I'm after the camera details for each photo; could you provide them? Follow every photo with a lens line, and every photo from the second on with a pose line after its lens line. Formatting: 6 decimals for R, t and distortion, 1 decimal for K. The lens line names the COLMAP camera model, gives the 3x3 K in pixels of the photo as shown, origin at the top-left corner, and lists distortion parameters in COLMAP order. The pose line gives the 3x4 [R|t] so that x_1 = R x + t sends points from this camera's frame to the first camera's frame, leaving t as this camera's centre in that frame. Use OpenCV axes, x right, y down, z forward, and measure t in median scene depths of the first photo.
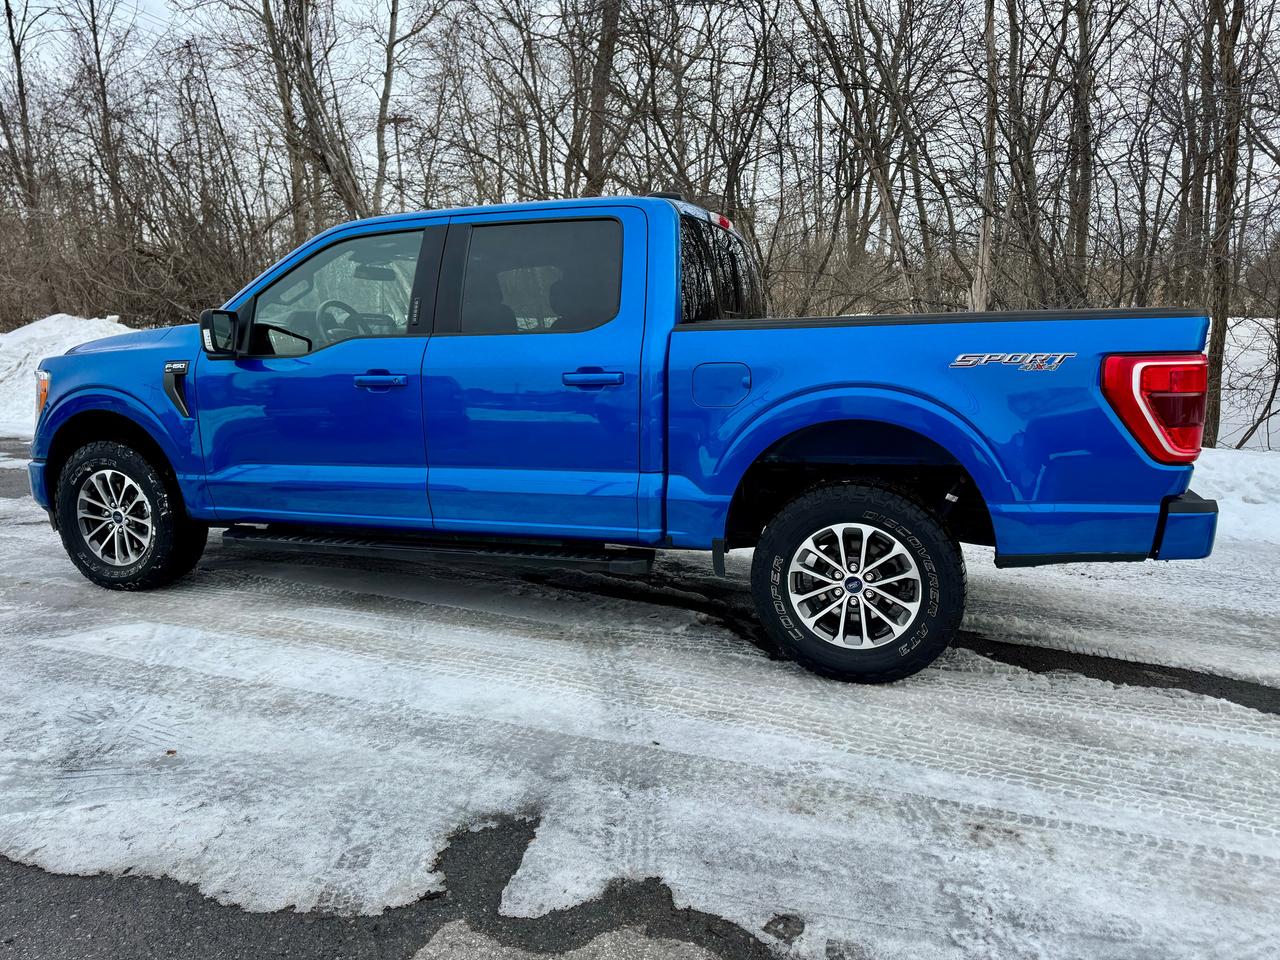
lens RADIAL K [[909.6, 0, 638.9], [0, 909.6, 480.3], [0, 0, 1]] dist [0.037920, -0.045868]
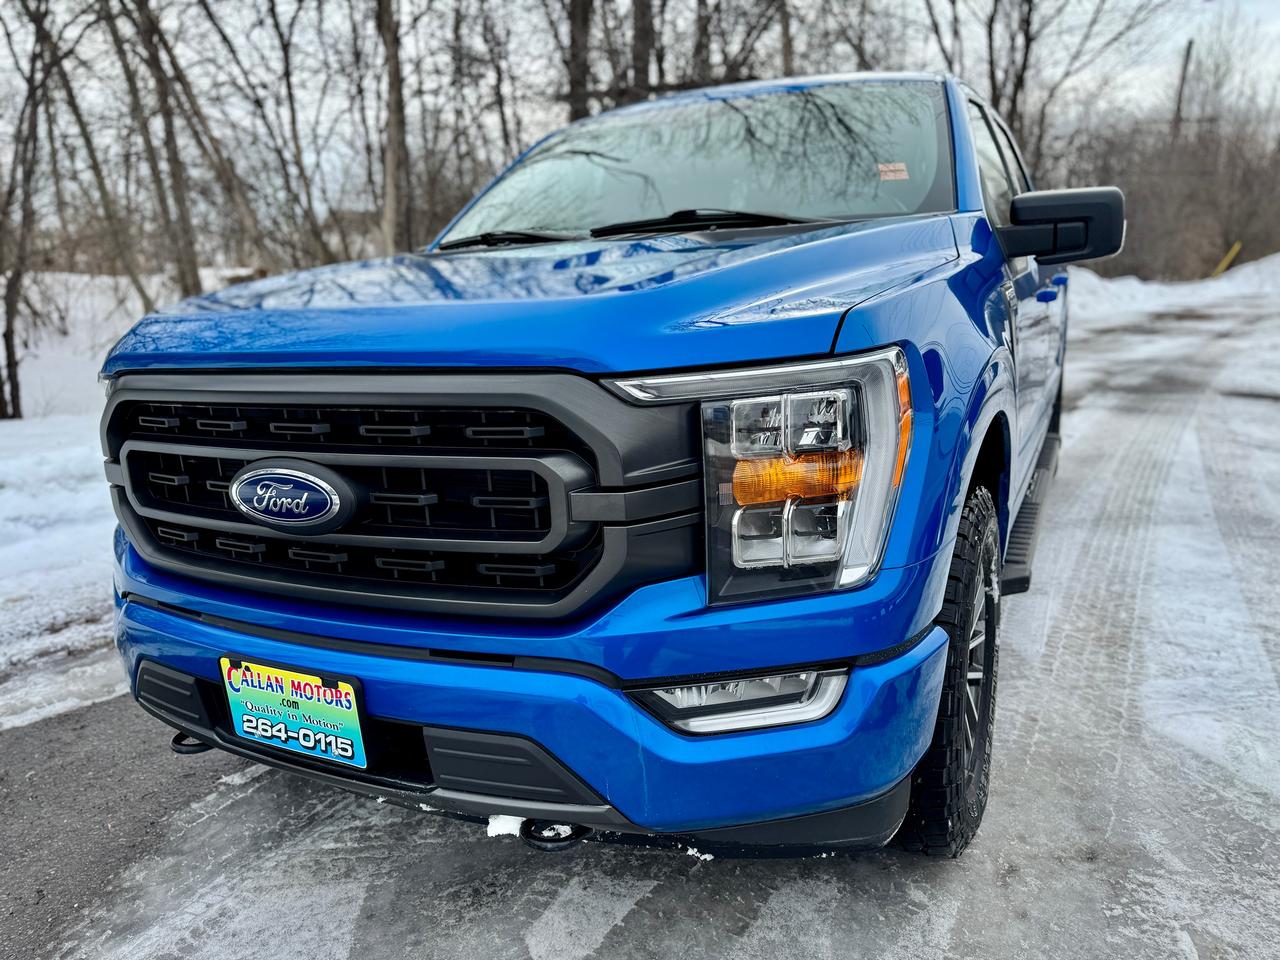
lens RADIAL K [[909.6, 0, 644.9], [0, 909.6, 477.2], [0, 0, 1]] dist [0.037920, -0.045868]
pose [[0.115617, -0.223763, 0.967762, -1.323377], [0.190682, 0.961174, 0.199459, -0.211777], [-0.974820, 0.161474, 0.153796, 1.436289]]
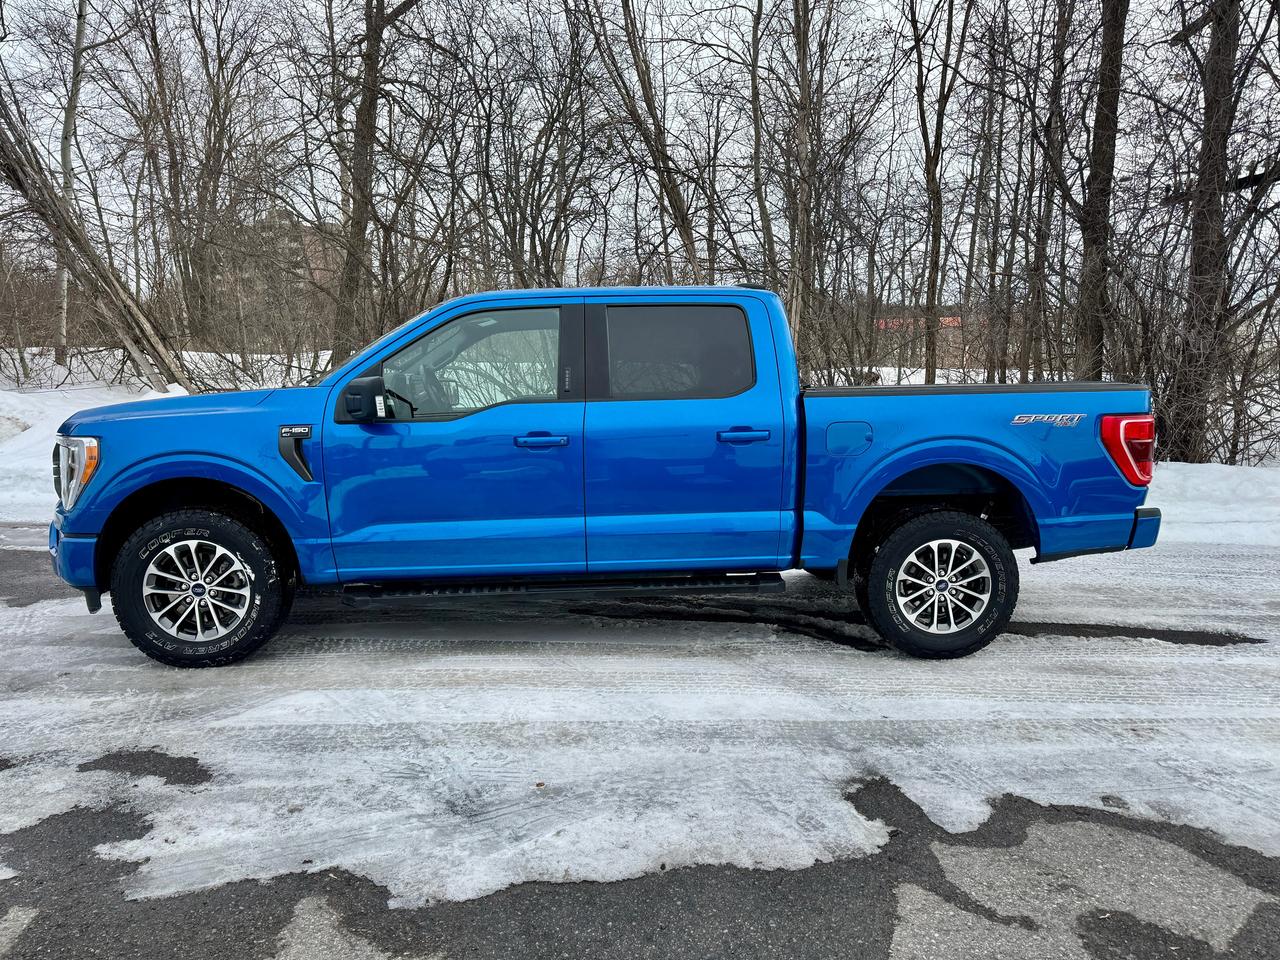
lens RADIAL K [[909.6, 0, 641.0], [0, 909.6, 486.1], [0, 0, 1]] dist [0.037920, -0.045868]
pose [[0.916306, -0.044252, 0.398027, -0.704078], [0.054878, 0.998375, -0.015337, -0.035918], [-0.396701, 0.035897, 0.917246, -0.067306]]
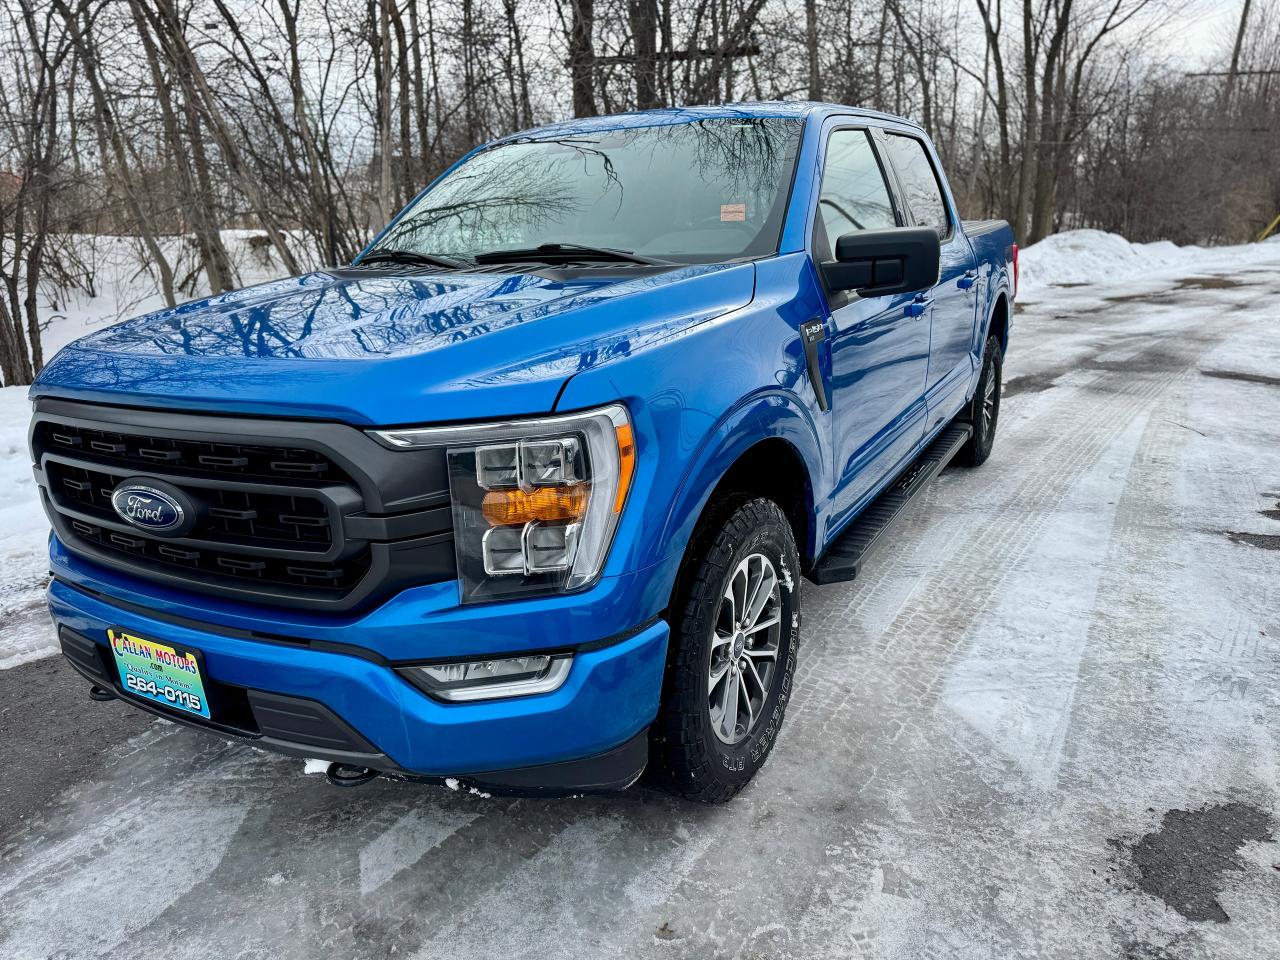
lens RADIAL K [[911.6, 0, 649.9], [0, 911.6, 476.9], [0, 0, 1]] dist [0.031277, -0.034450]
pose [[0.160866, -0.271749, 0.948828, -1.399826], [0.179518, 0.953369, 0.242614, -0.247463], [-0.970513, 0.131303, 0.202148, 1.260019]]
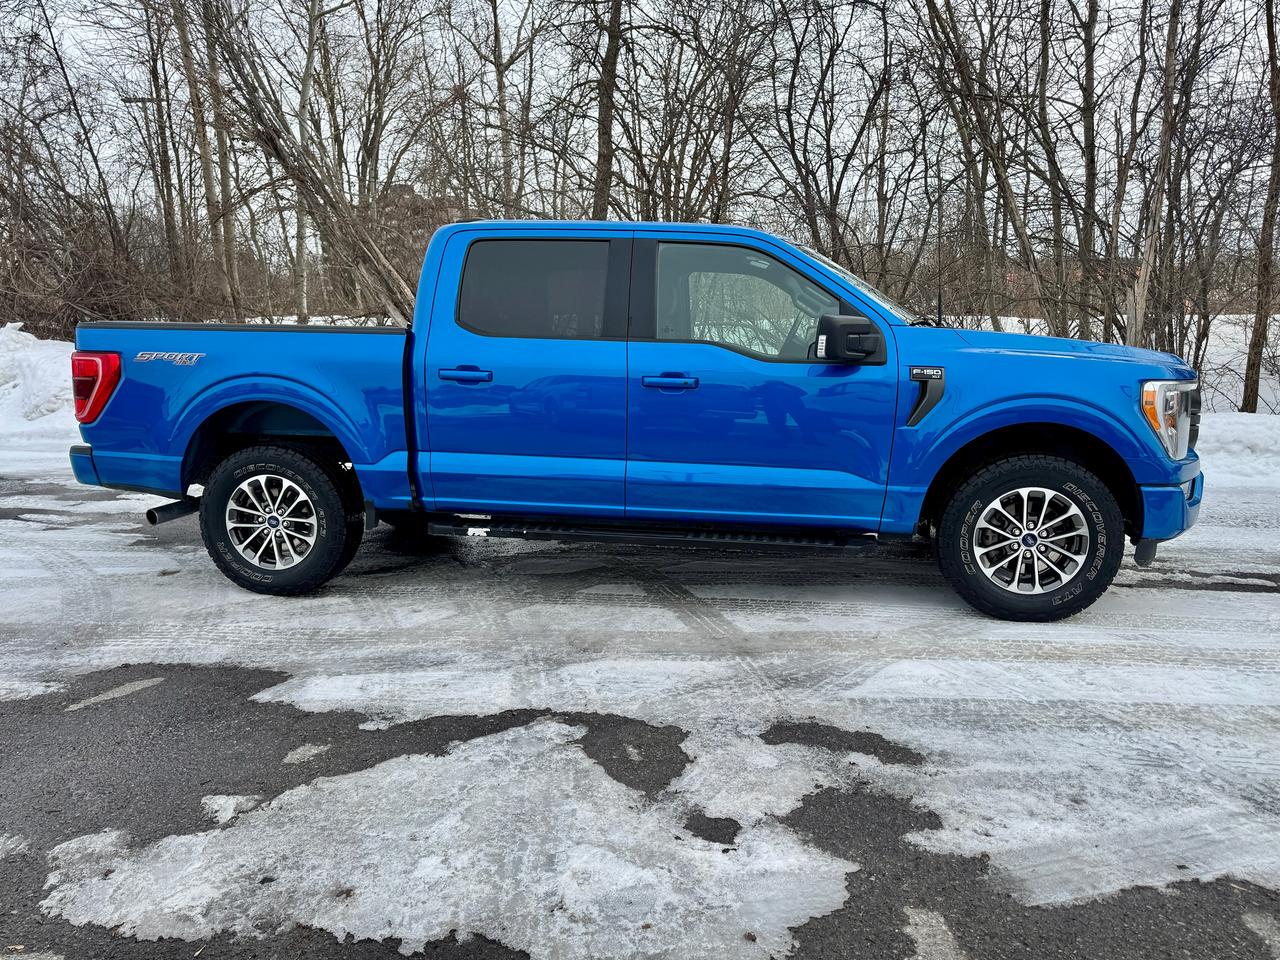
lens RADIAL K [[909.6, 0, 634.2], [0, 909.6, 484.8], [0, 0, 1]] dist [0.037920, -0.045868]
pose [[0.957740, -0.059821, 0.281345, -1.232508], [0.058218, 0.998205, 0.014059, -0.051890], [-0.281681, 0.002914, 0.959504, 0.259040]]
